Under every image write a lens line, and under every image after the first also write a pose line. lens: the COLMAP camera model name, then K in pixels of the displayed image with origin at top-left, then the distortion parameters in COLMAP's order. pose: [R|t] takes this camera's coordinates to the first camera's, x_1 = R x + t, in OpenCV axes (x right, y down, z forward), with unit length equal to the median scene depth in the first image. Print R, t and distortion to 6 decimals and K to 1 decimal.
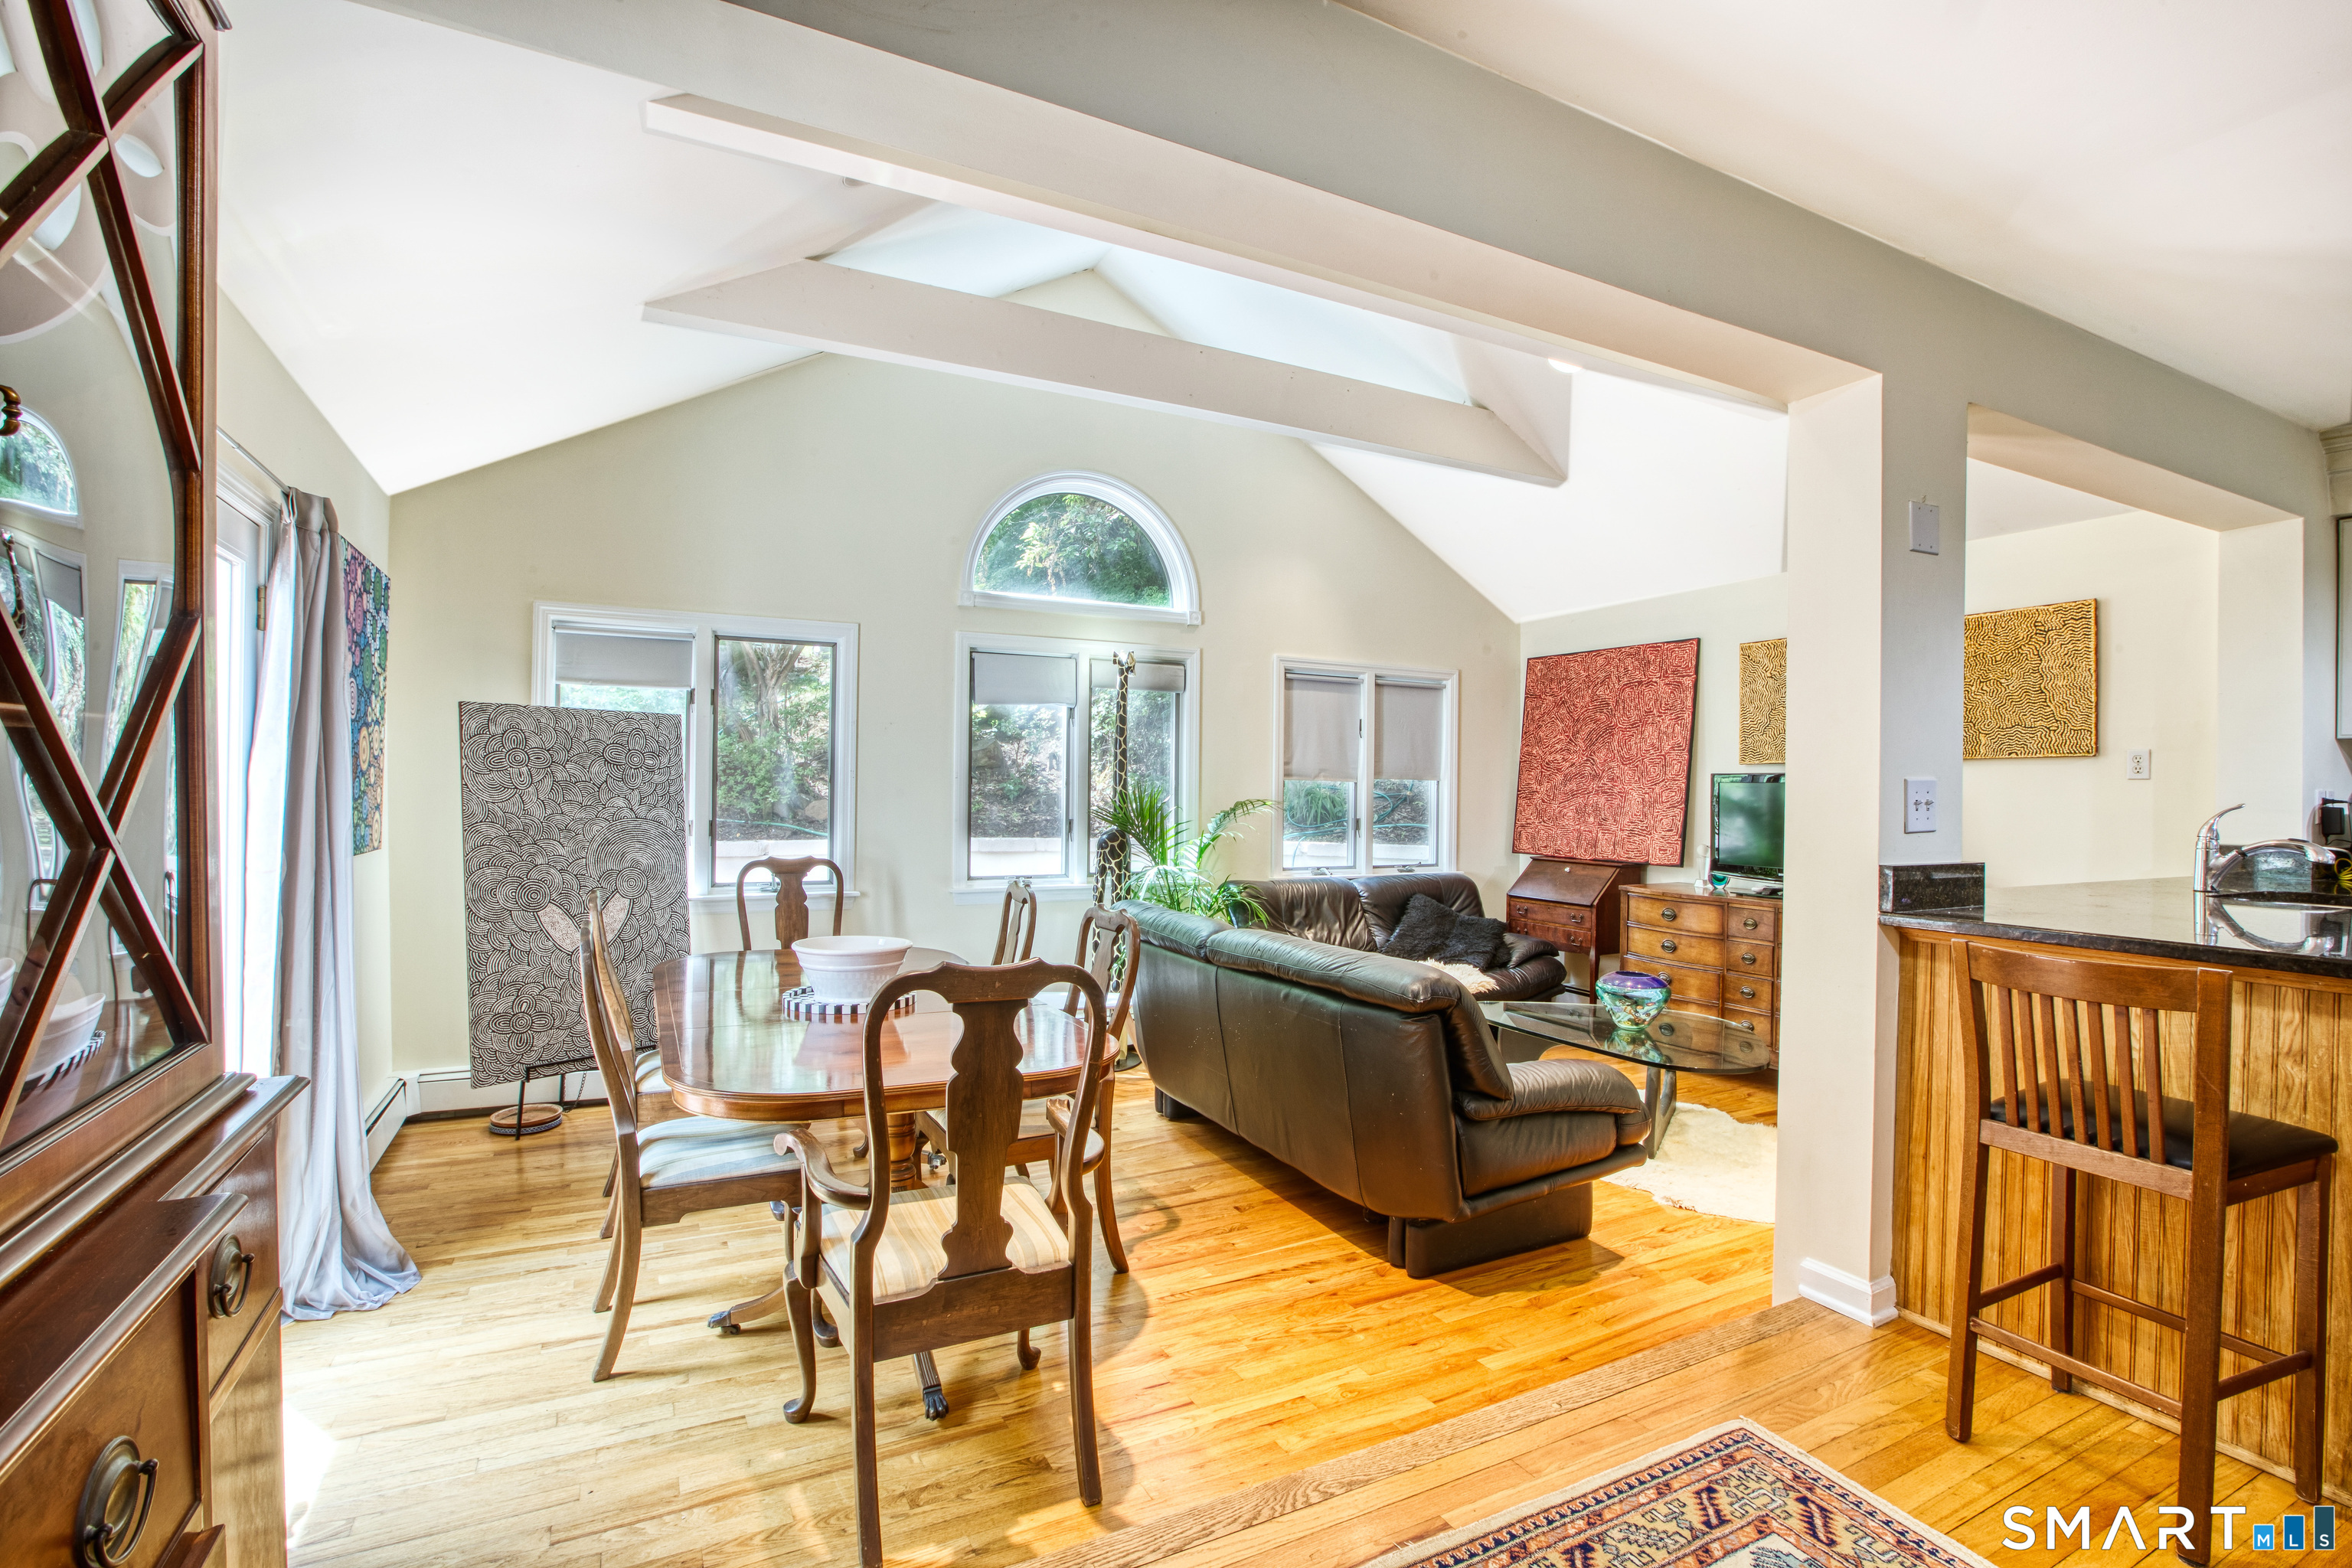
lens RADIAL K [[1082.6, 0, 1184.1], [0, 1082.6, 783.7], [0, 0, 1]] dist [-0.043766, 0.011408]
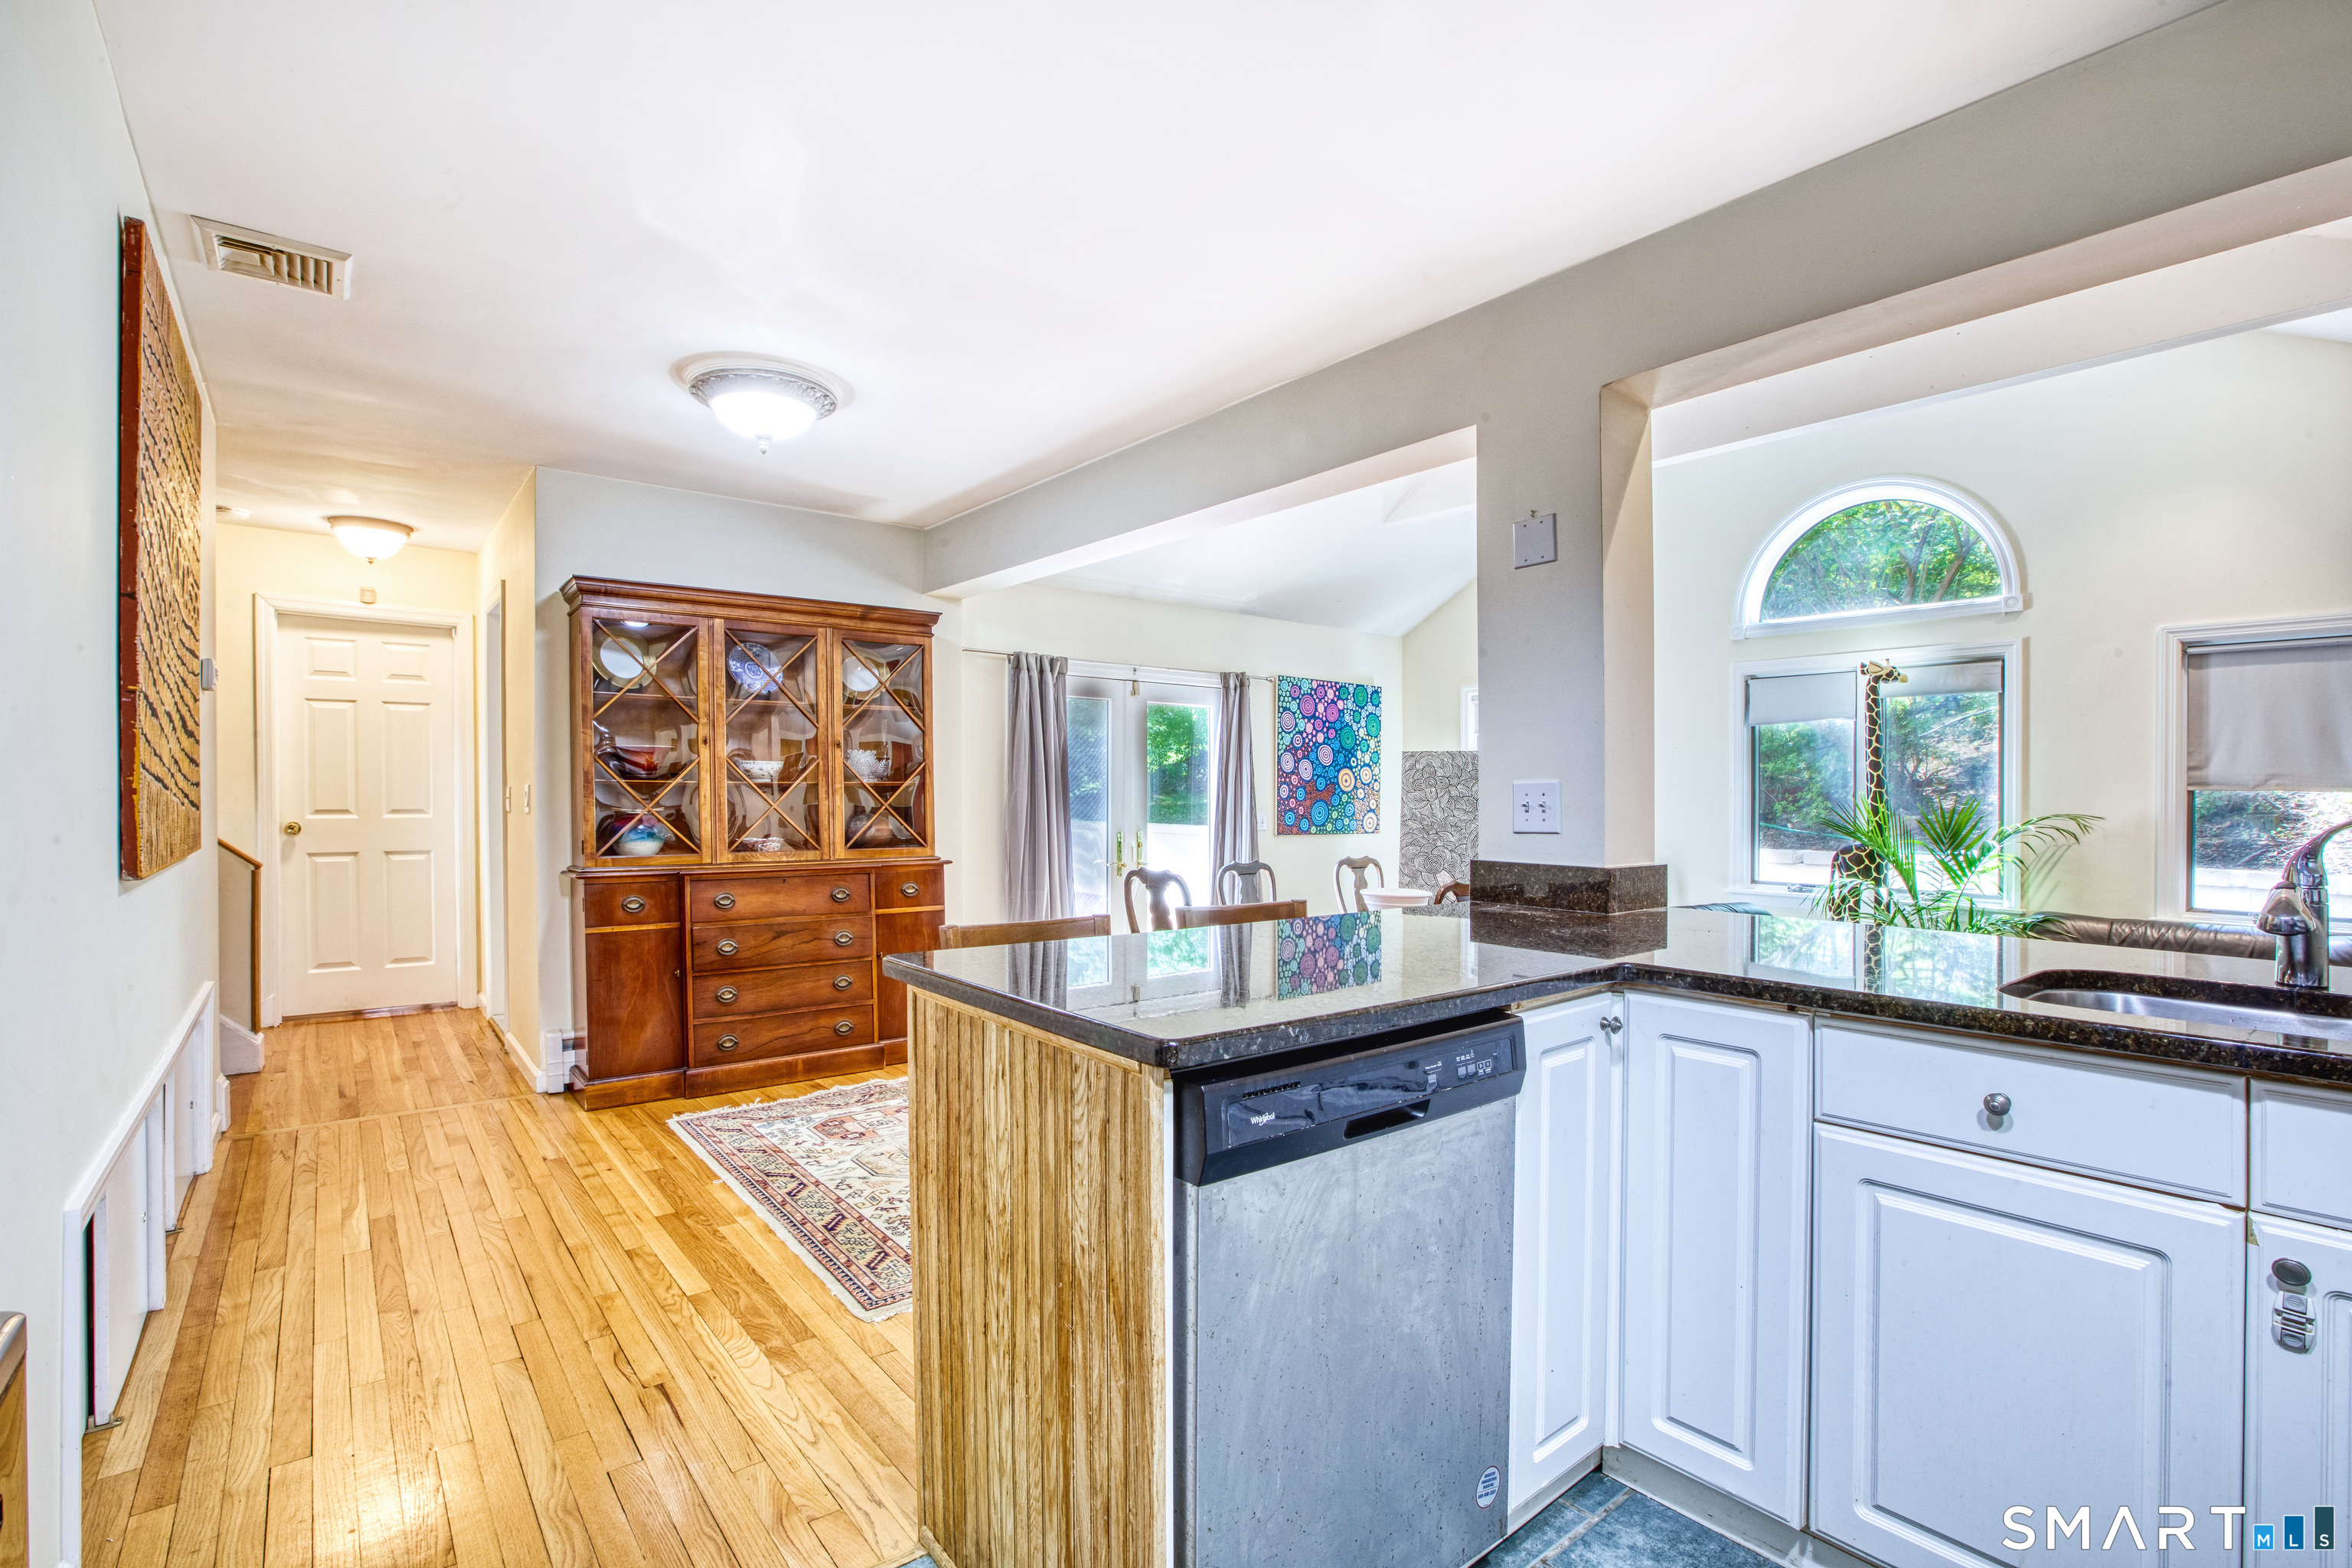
lens RADIAL K [[1082.6, 0, 1184.1], [0, 1082.6, 783.7], [0, 0, 1]] dist [-0.043766, 0.011408]
pose [[0.202054, -0.016782, -0.979231, 0.764361], [-0.004126, 0.999830, -0.017987, 0.007828], [0.979366, 0.007675, 0.201951, 0.210016]]
